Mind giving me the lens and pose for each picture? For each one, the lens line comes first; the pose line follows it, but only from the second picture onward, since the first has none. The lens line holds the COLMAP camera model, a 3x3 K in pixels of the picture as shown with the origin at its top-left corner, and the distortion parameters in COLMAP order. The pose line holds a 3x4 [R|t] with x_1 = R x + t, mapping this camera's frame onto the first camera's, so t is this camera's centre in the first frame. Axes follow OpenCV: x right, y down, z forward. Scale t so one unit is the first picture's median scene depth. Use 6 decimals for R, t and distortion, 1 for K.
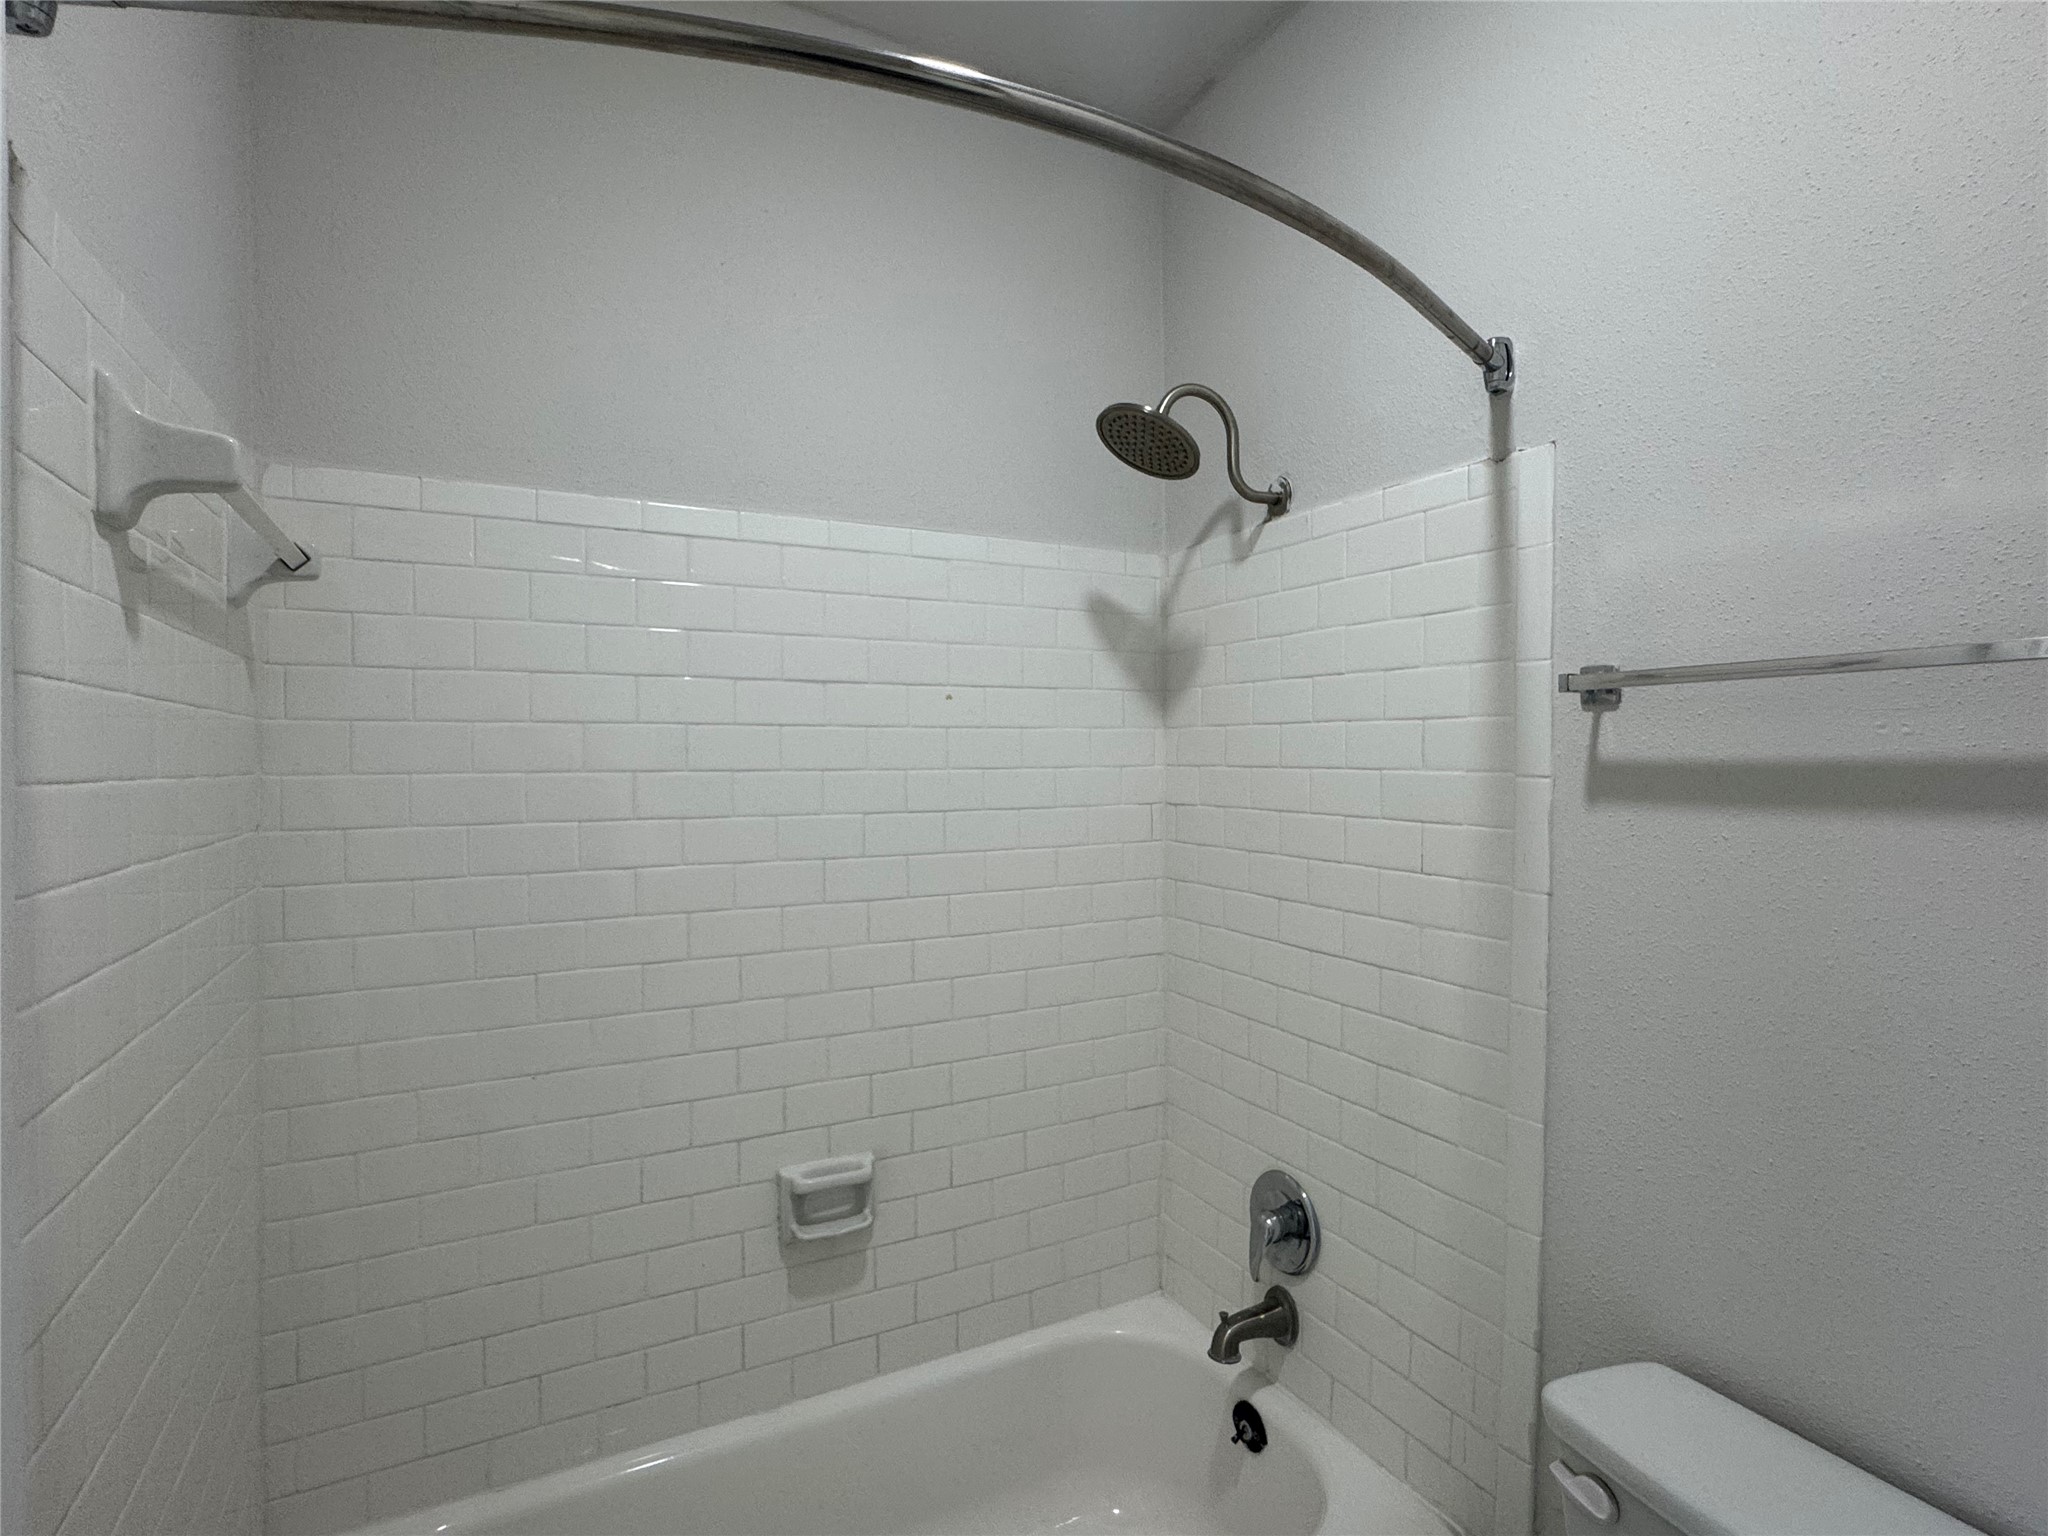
lens RADIAL K [[1013.4, 0, 1026.2], [0, 1013.4, 775.7], [0, 0, 1]] dist [-0.005622, 0.000036]
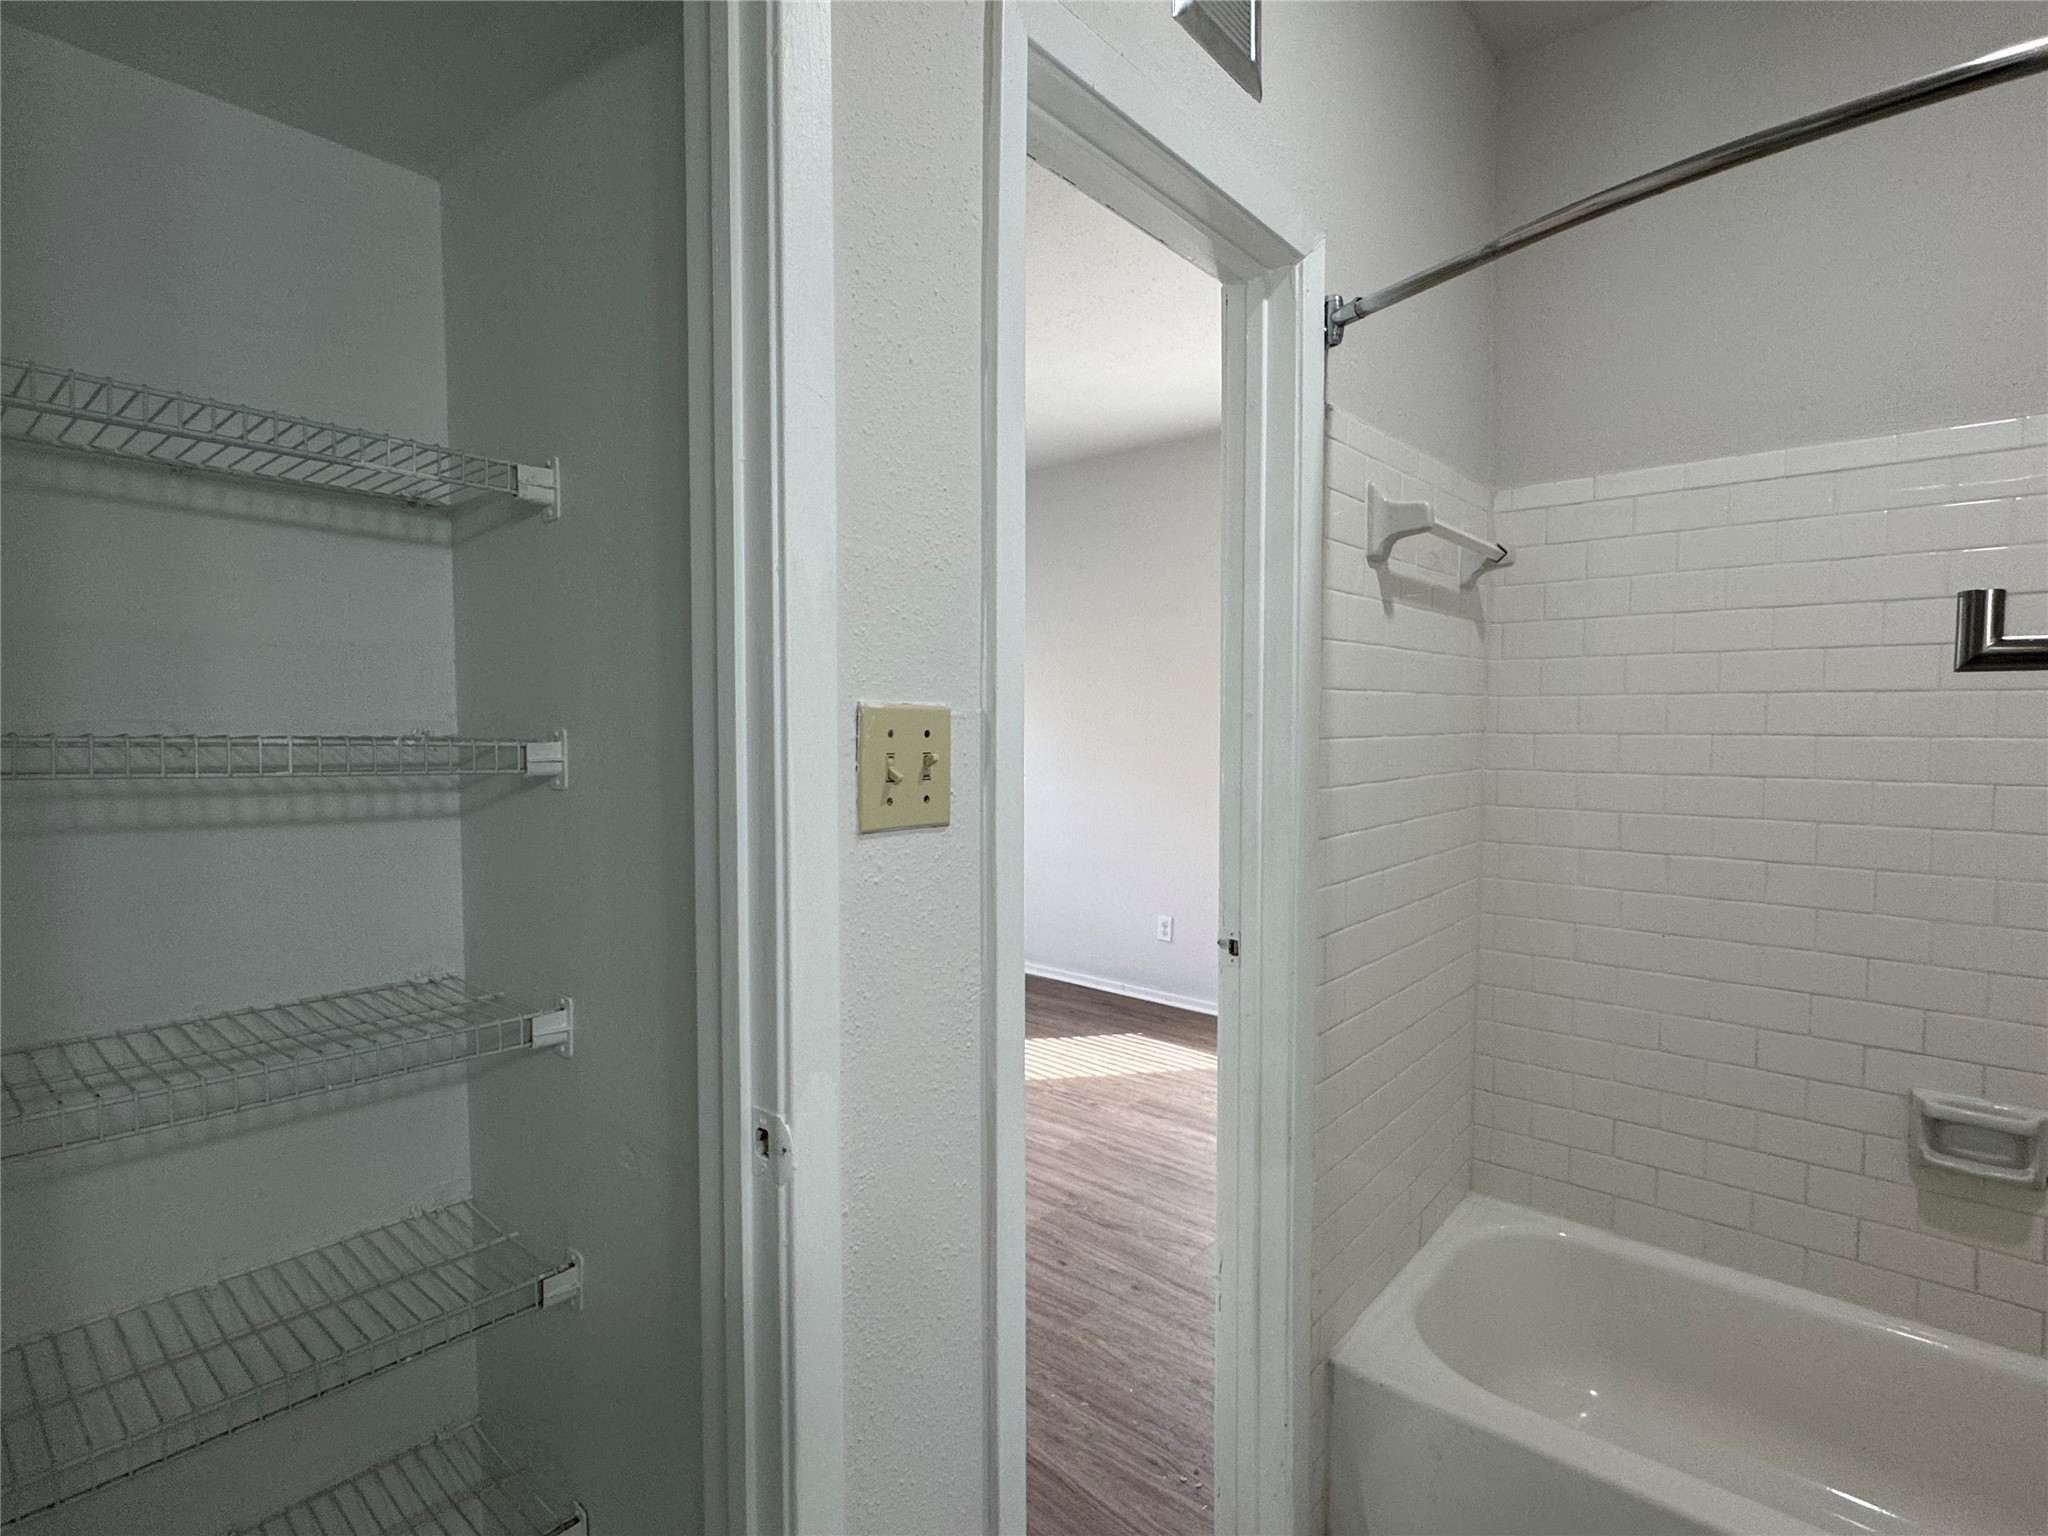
lens RADIAL K [[1013.4, 0, 1025.1], [0, 1013.4, 760.8], [0, 0, 1]] dist [-0.005622, 0.000036]
pose [[0.349988, 0.041831, -0.935820, 0.478356], [-0.011540, 0.999119, 0.040344, 0.046388], [0.936683, -0.003321, 0.350162, -0.221545]]
